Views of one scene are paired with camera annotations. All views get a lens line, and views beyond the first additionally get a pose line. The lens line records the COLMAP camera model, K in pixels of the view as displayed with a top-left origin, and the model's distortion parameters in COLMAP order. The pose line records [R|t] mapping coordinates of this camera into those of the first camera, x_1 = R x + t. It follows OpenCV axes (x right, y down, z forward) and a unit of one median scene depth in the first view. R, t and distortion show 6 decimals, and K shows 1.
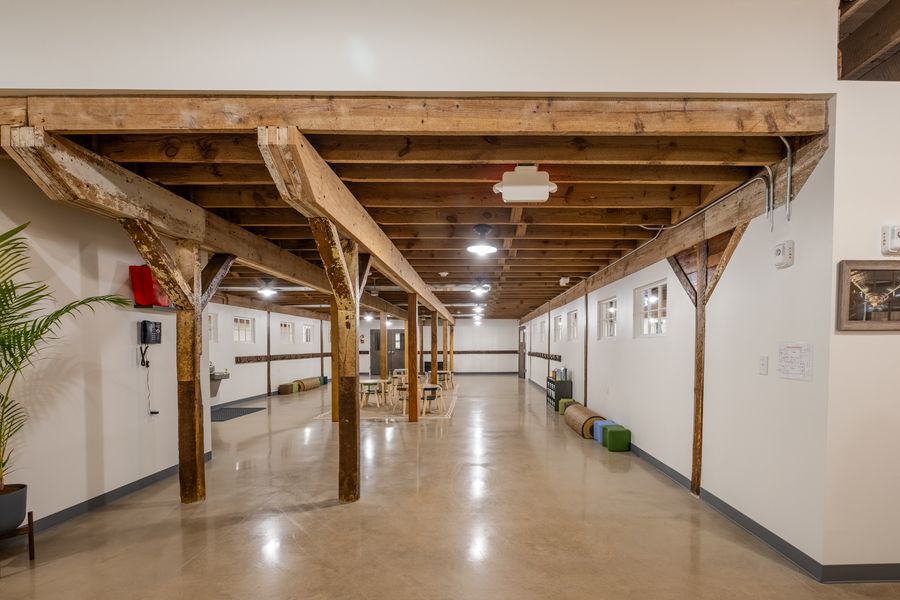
lens RADIAL K [[452.4, 0, 450.8], [0, 452.4, 362.8], [0, 0, 1]] dist [0.002106, 0.000223]
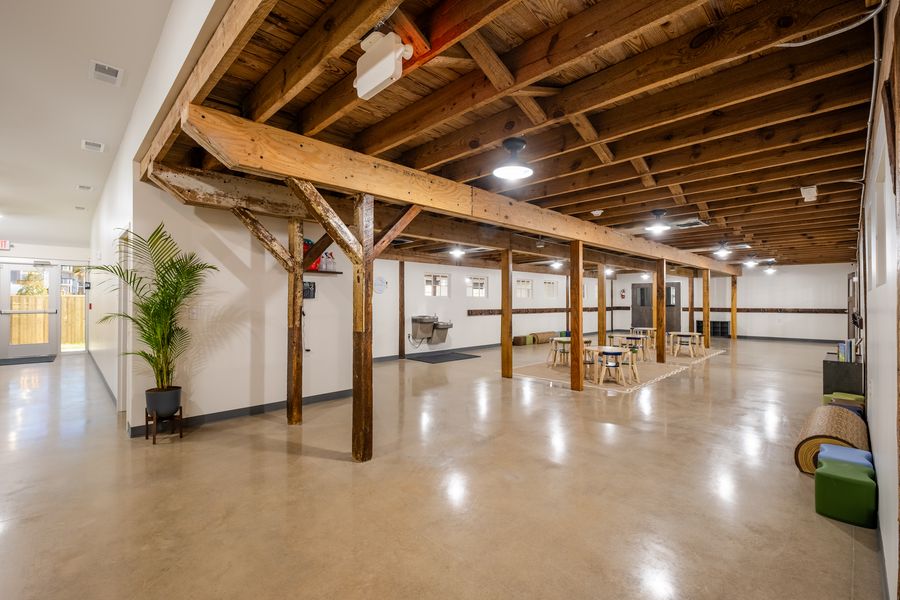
lens RADIAL K [[401.0, 0, 450.2], [0, 401.0, 297.6], [0, 0, 1]] dist [-0.002018, -0.000284]
pose [[0.696154, -0.002096, -0.717890, 0.300695], [-0.031003, 0.998975, -0.032981, -0.011458], [0.717223, 0.045217, 0.695375, 0.299427]]
